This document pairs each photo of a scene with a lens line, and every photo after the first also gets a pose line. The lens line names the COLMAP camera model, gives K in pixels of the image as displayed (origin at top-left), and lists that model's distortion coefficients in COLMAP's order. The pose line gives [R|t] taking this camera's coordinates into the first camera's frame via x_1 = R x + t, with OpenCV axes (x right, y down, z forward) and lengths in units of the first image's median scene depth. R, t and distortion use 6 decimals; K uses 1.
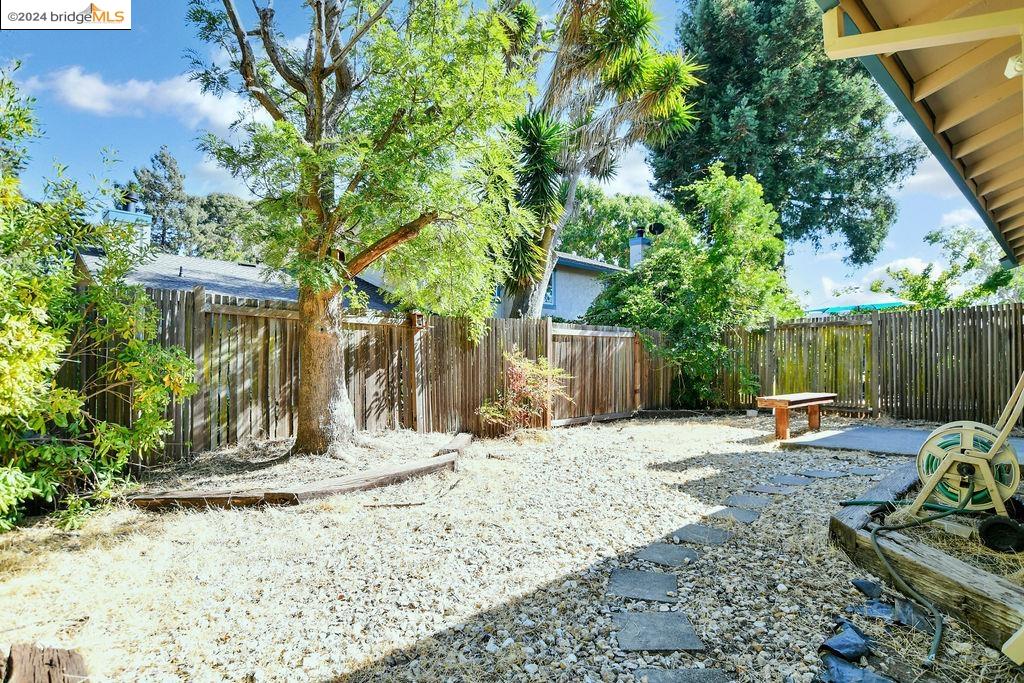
lens RADIAL K [[550.8, 0, 509.5], [0, 550.8, 352.5], [0, 0, 1]] dist [-0.026215, 0.001255]
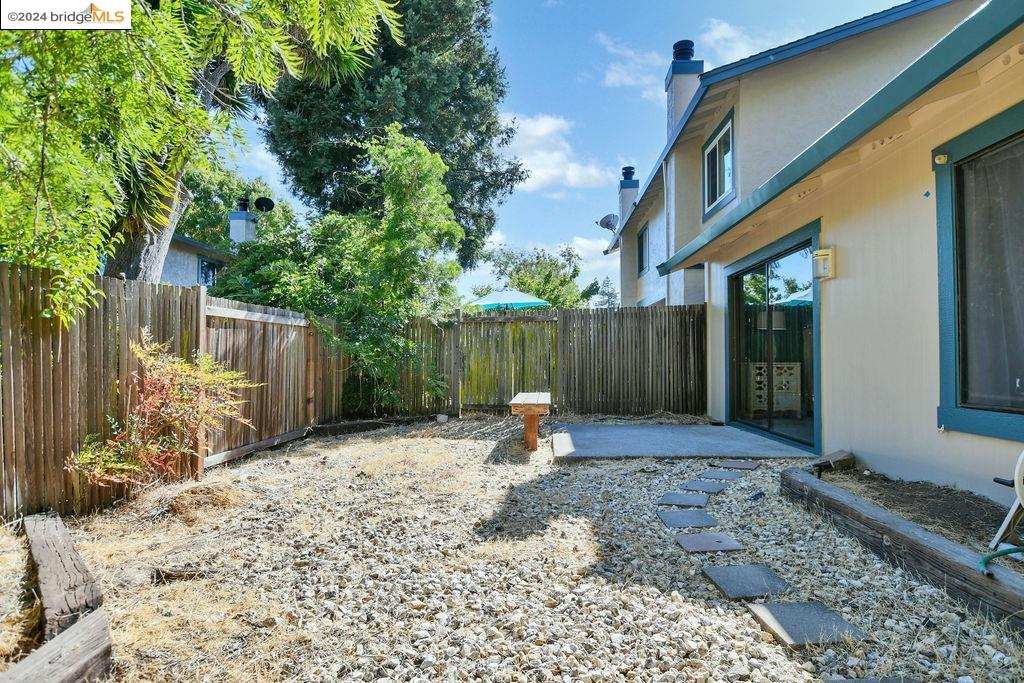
lens RADIAL K [[550.8, 0, 509.5], [0, 550.8, 352.5], [0, 0, 1]] dist [-0.026215, 0.001255]
pose [[0.732413, 0.001116, 0.680860, -0.078335], [-0.002054, 0.999998, 0.000571, 0.006470], [-0.680858, -0.001817, 0.732413, 0.311396]]
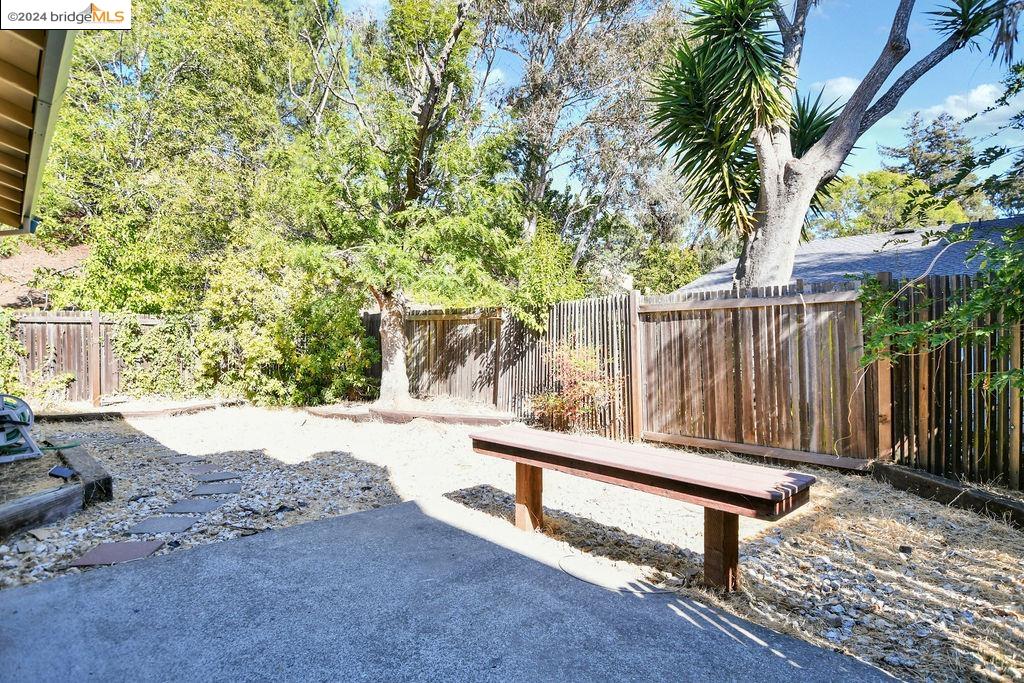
lens RADIAL K [[551.0, 0, 512.0], [0, 551.0, 341.5], [0, 0, 1]] dist [-0.017498, 0.002326]
pose [[-0.019823, -0.001278, -0.999803, 0.745867], [0.013420, 0.999909, -0.001544, 0.004122], [0.999713, -0.013448, -0.019804, 0.775789]]
